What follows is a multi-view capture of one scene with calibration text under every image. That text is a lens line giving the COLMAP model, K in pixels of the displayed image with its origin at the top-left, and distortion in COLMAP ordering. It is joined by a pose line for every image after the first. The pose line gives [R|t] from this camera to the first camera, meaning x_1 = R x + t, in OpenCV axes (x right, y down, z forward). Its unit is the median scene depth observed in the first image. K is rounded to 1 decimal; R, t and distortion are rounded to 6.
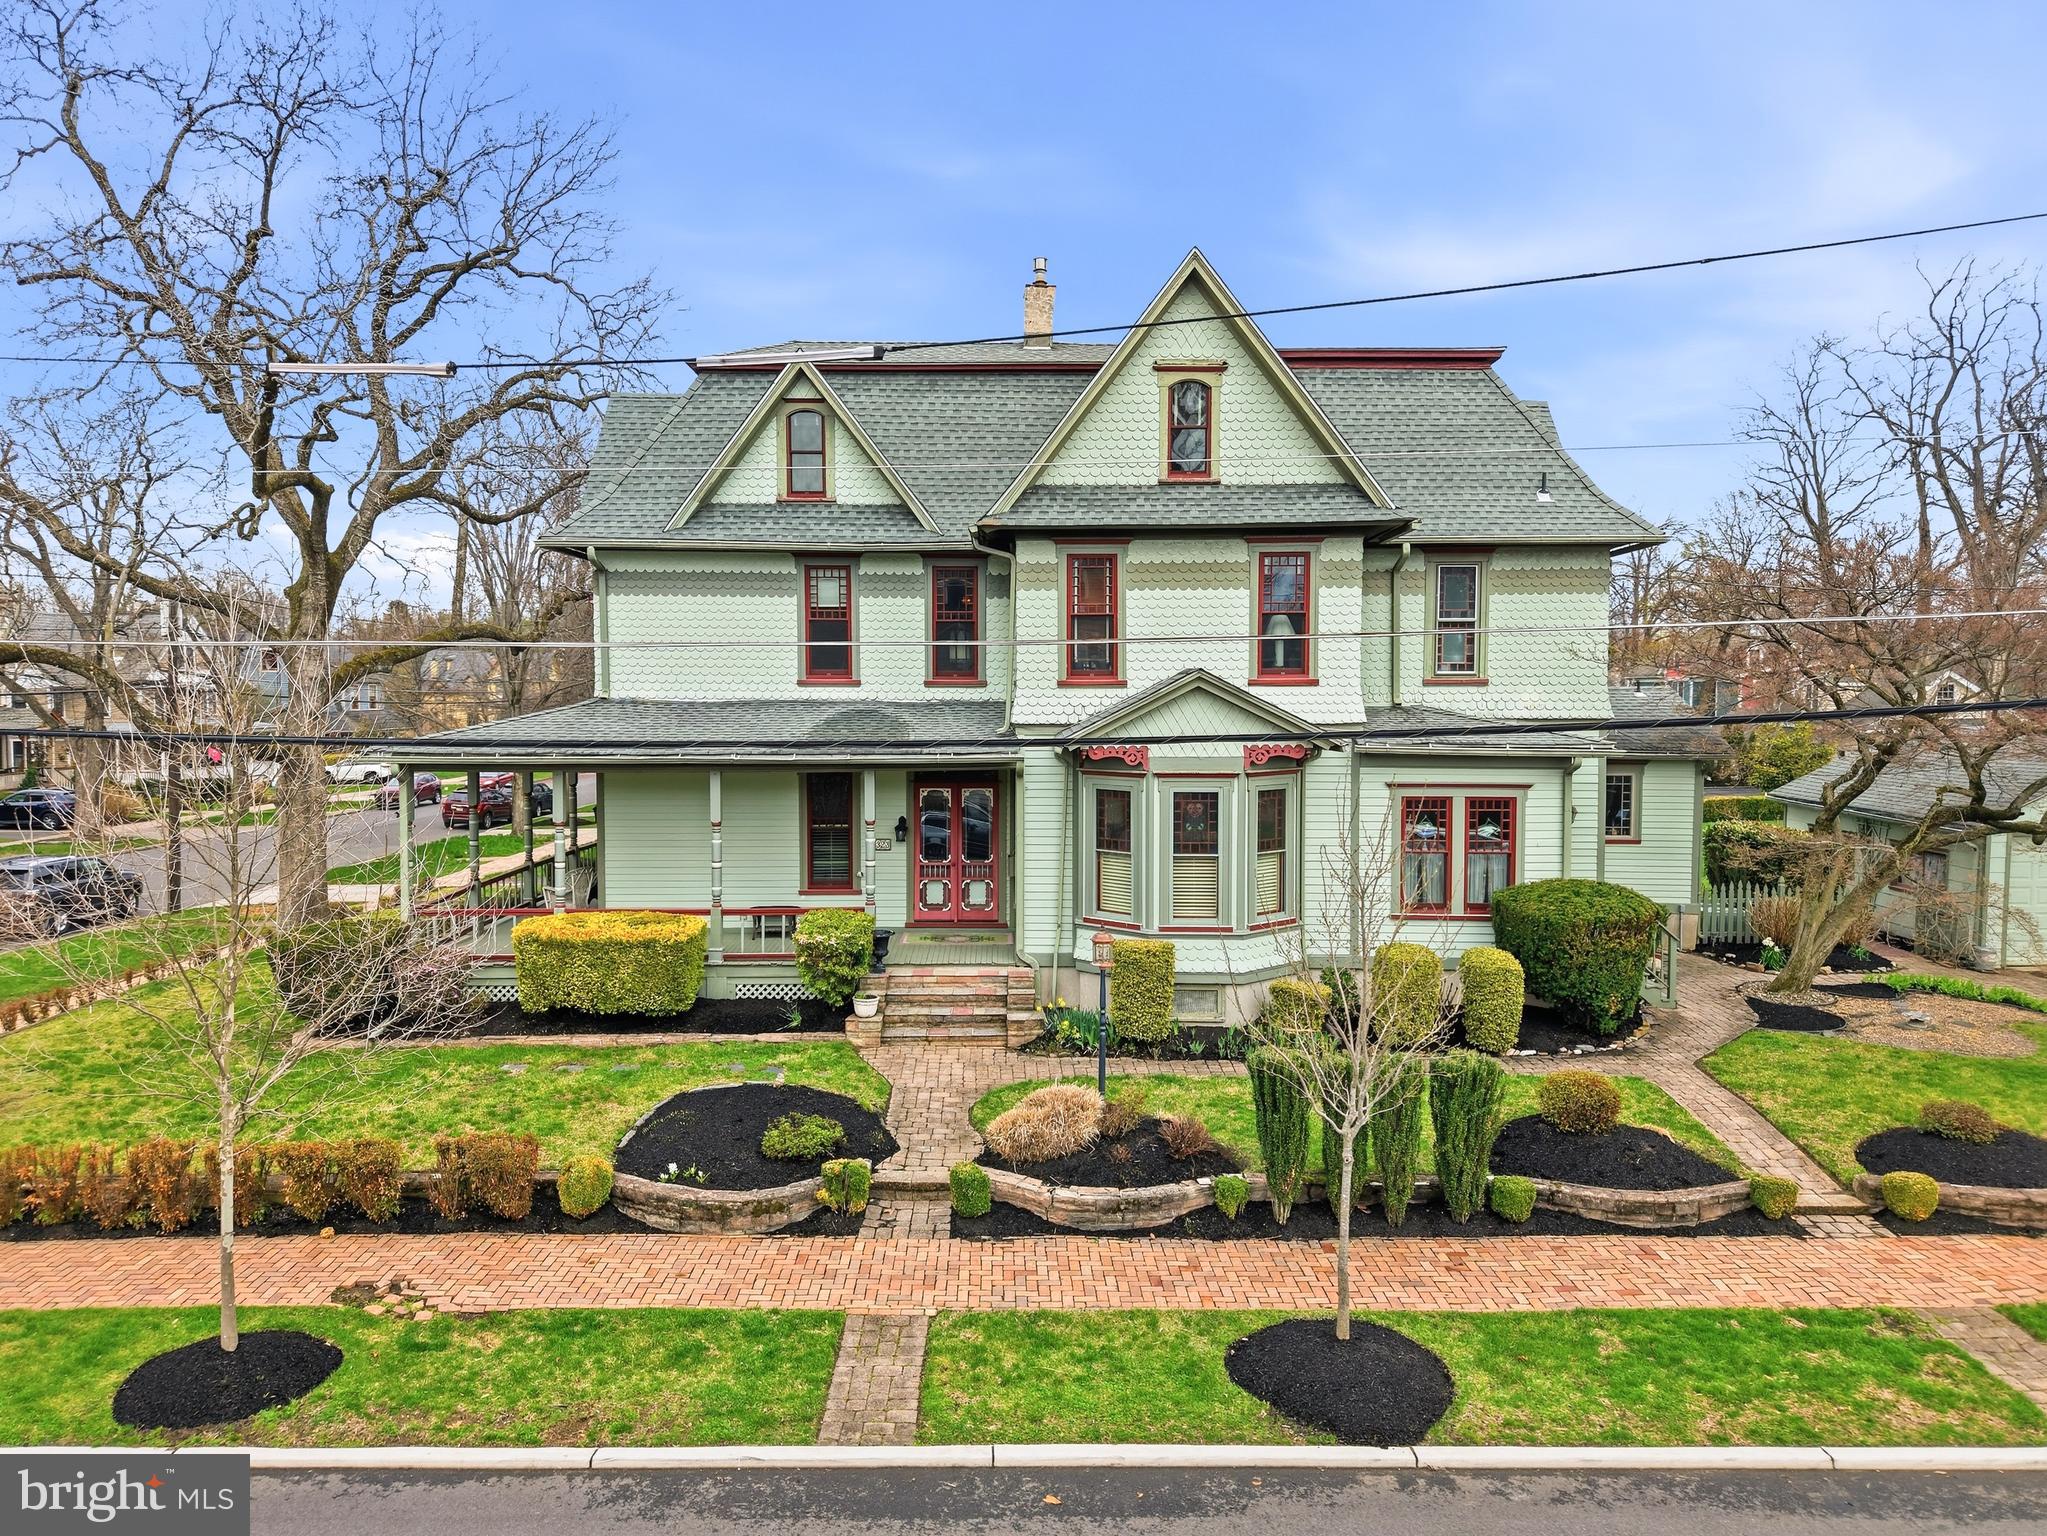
lens RADIAL K [[1338.5, 0, 1023.5], [0, 1338.5, 768.0], [0, 0, 1]] dist [0.053158, -0.065505]
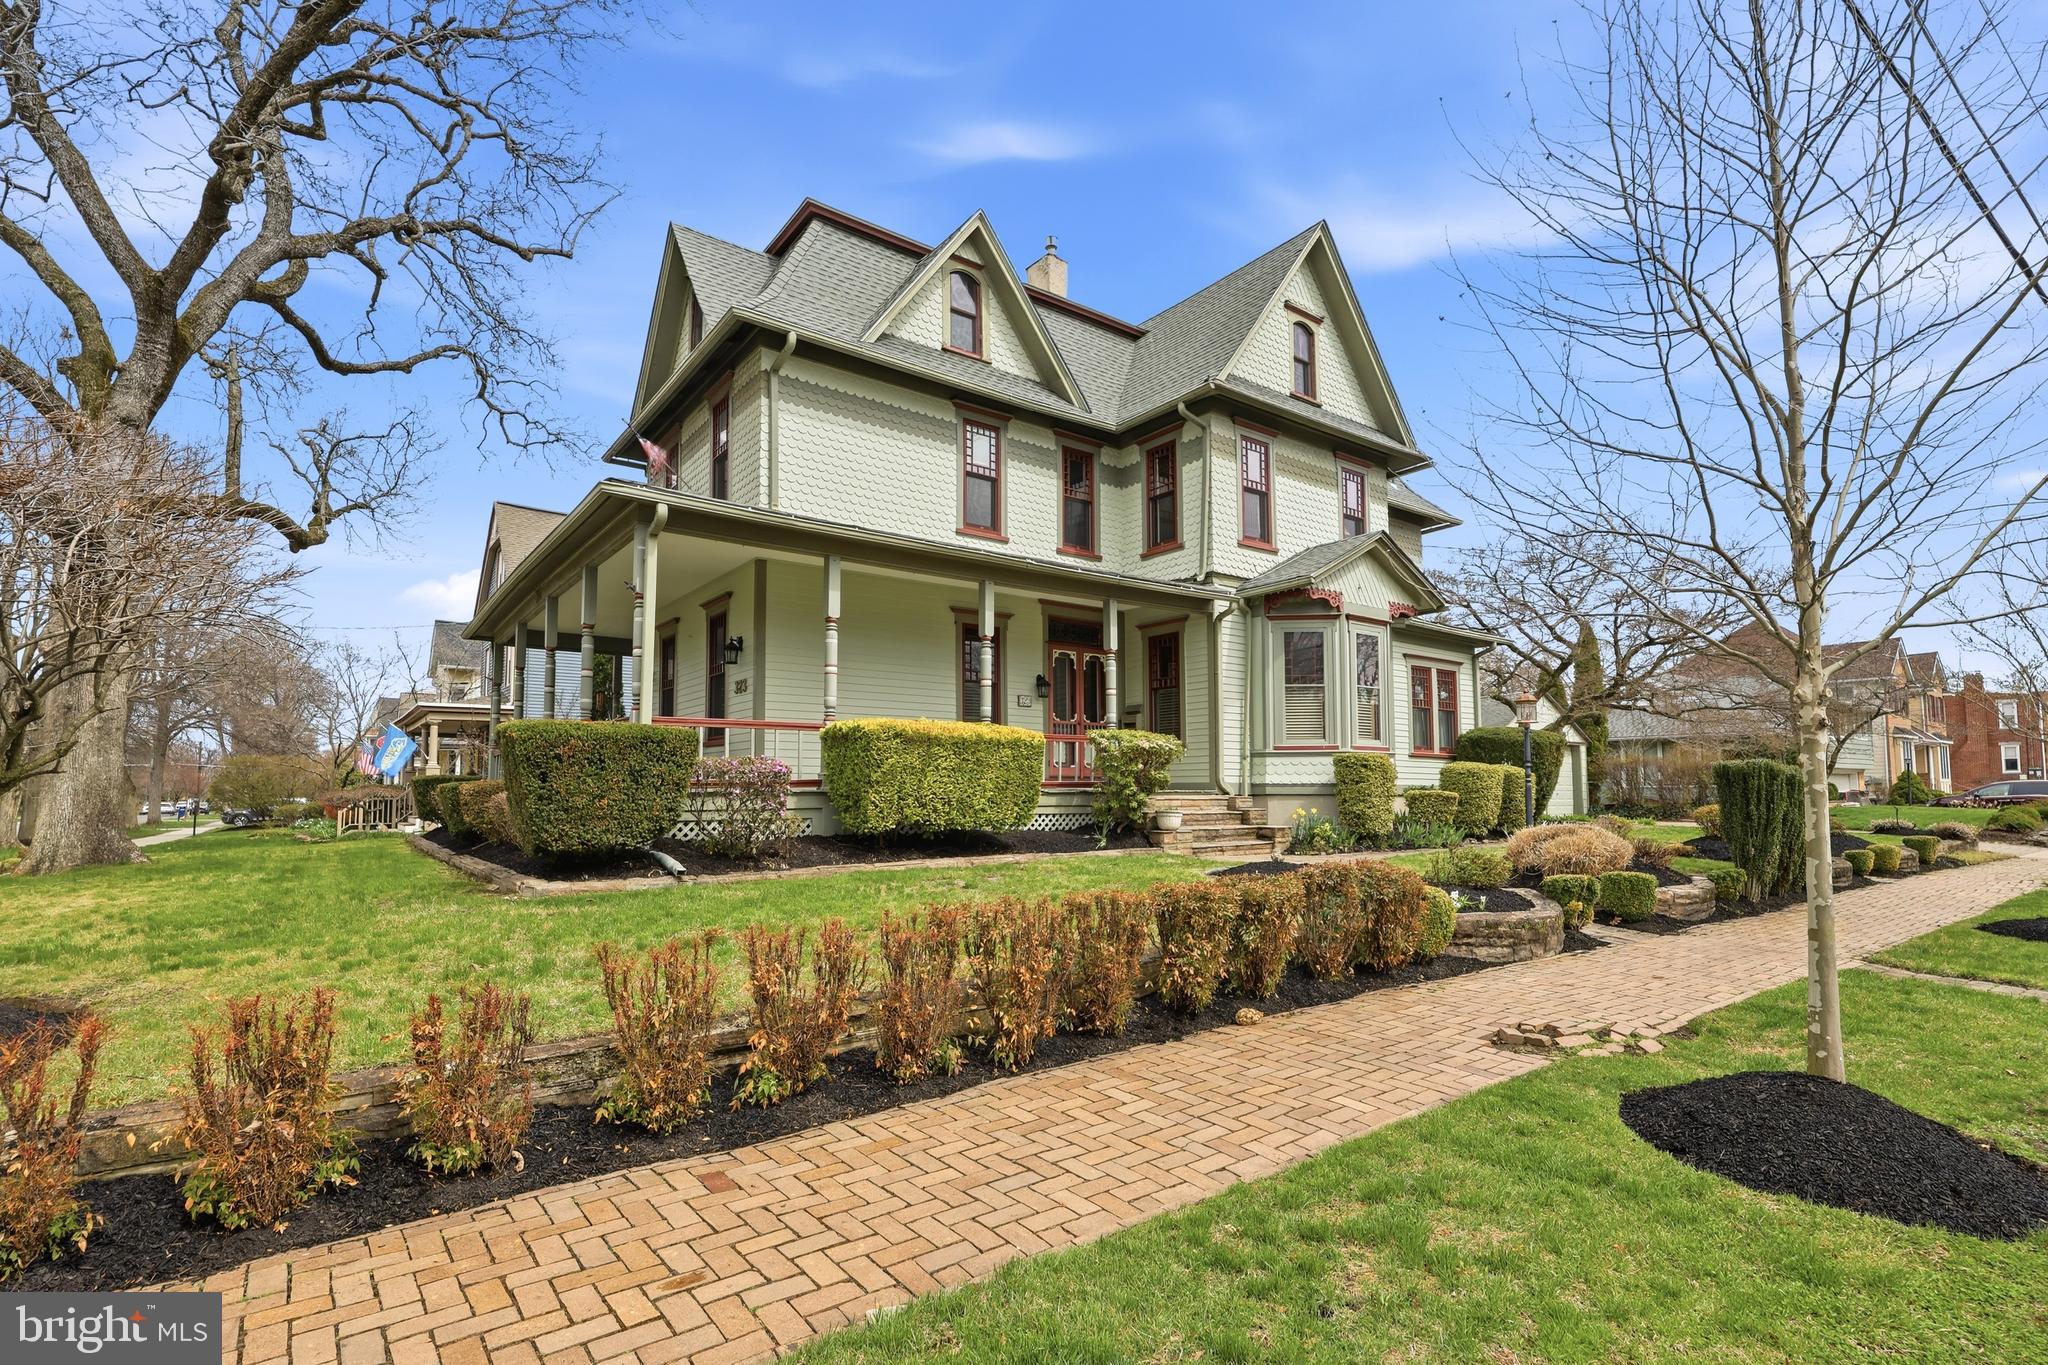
lens RADIAL K [[940.4, 0, 1003.0], [0, 940.4, 737.0], [0, 0, 1]] dist [0.003300, 0.000406]
pose [[0.812733, 0.033156, 0.581693, -0.603730], [0.032814, 0.994190, -0.102516, 0.178653], [-0.581712, 0.102406, 0.806923, 0.488866]]
